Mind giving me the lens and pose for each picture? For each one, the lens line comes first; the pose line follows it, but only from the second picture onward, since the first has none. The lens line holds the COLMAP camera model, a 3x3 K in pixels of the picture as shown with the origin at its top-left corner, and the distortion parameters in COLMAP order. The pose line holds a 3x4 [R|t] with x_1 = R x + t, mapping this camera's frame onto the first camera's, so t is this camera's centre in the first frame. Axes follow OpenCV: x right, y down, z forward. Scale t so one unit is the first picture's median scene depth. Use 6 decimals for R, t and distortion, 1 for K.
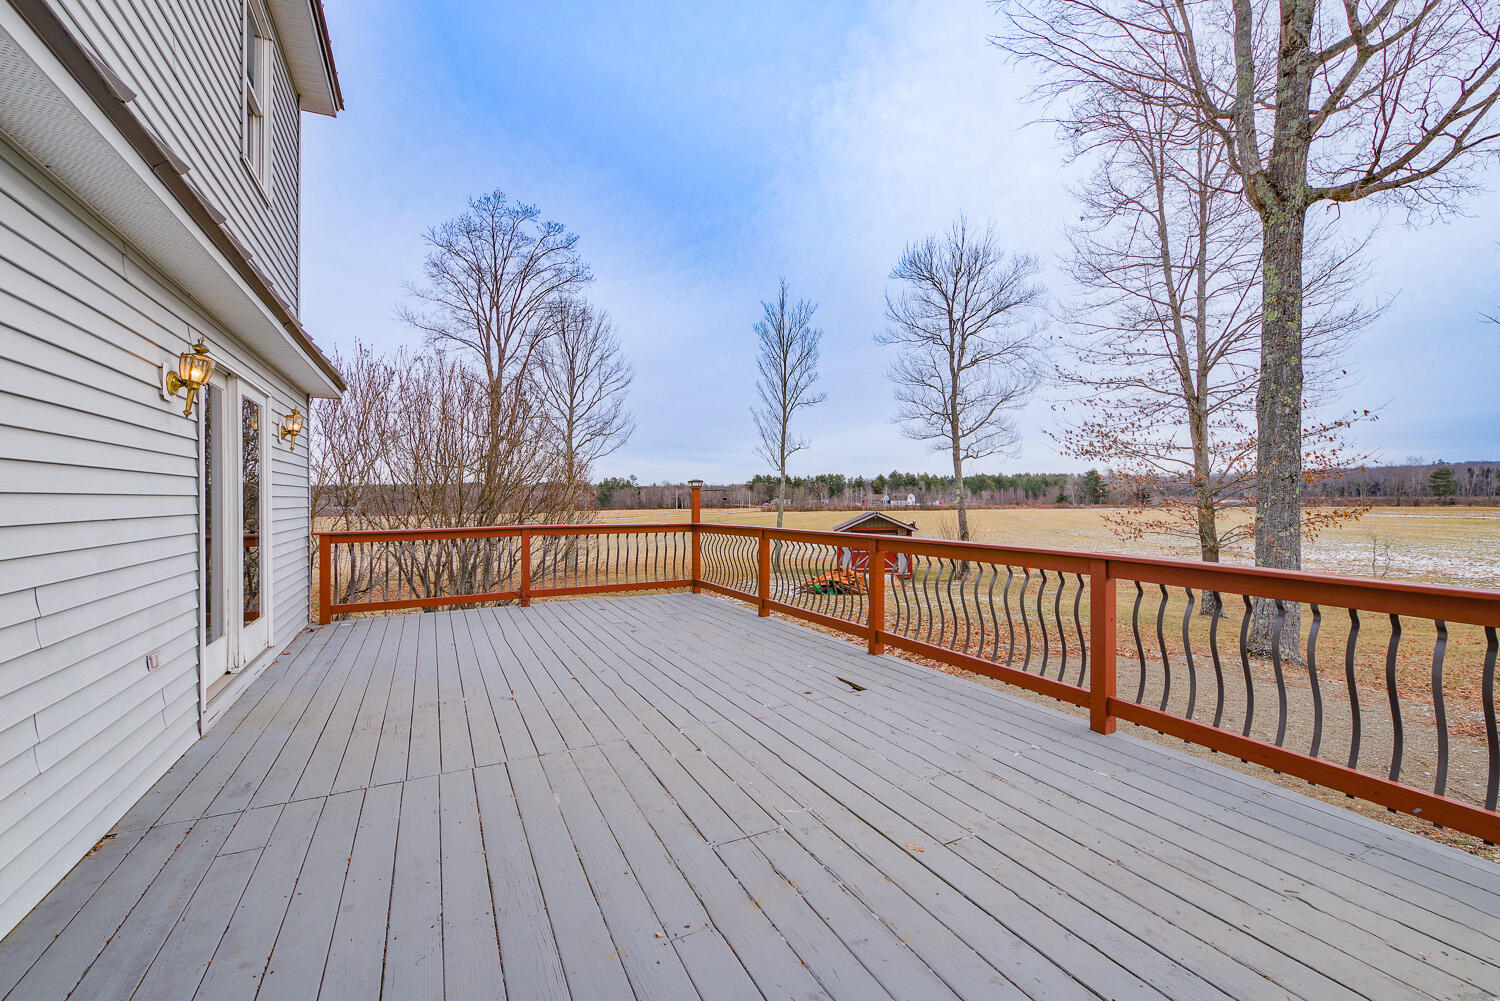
lens RADIAL K [[659.9, 0, 748.7], [0, 659.9, 497.2], [0, 0, 1]] dist [-0.013508, -0.000233]
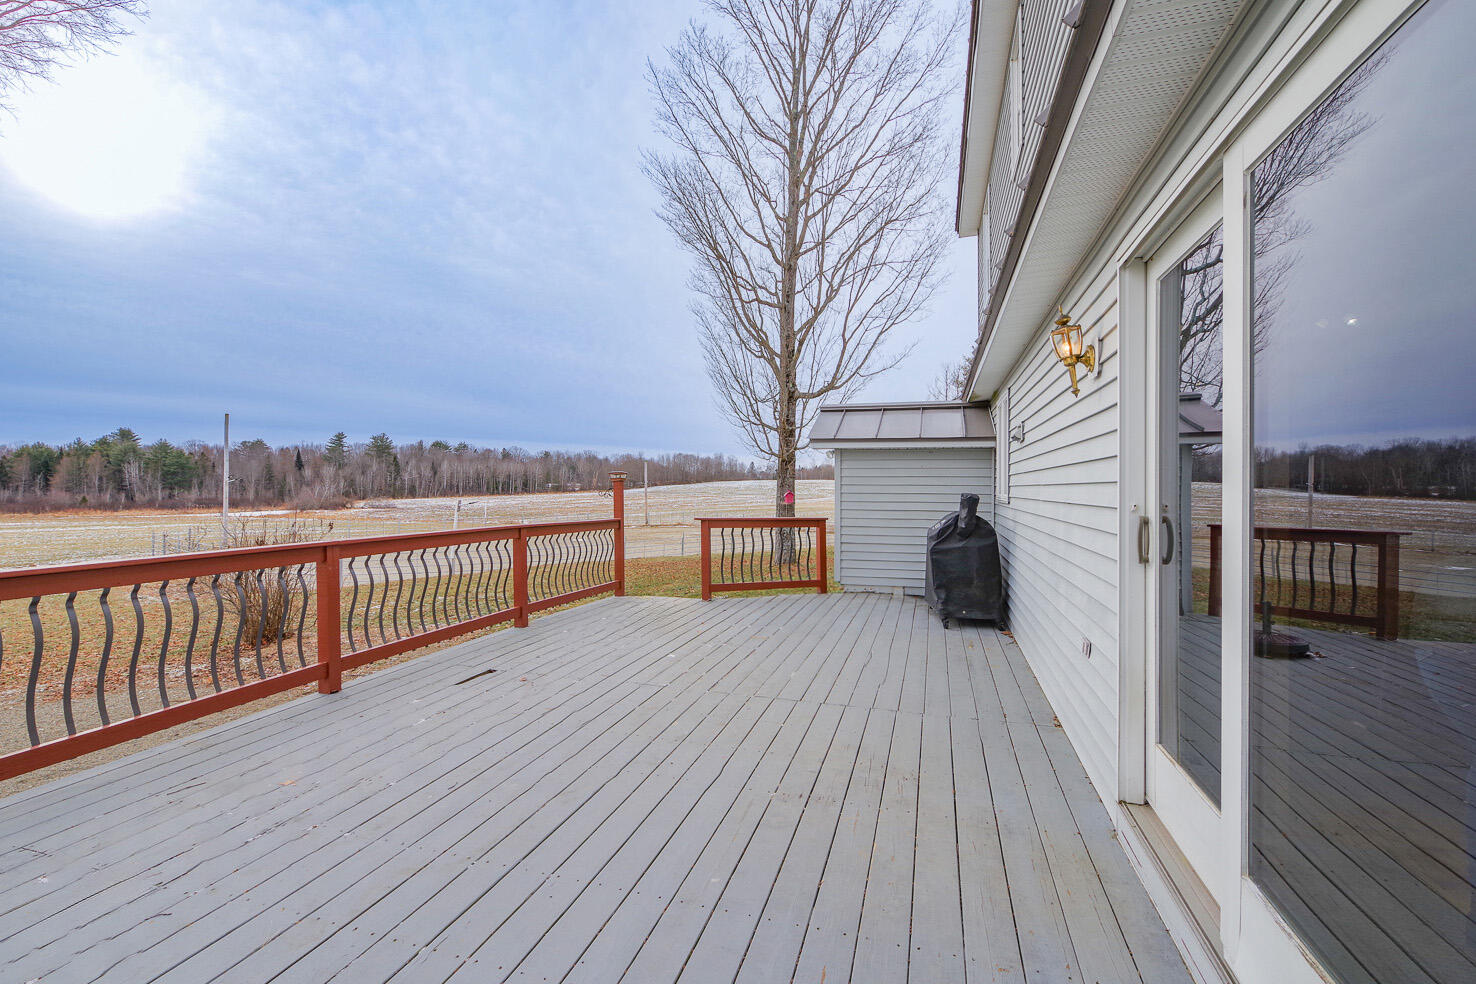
lens RADIAL K [[649.3, 0, 747.9], [0, 649.3, 488.7], [0, 0, 1]] dist [-0.013508, -0.000233]
pose [[-0.745603, 0.006459, 0.666360, -0.995318], [0.004018, 0.999978, -0.005198, -0.000165], [-0.666379, -0.001198, -0.745612, 1.760206]]
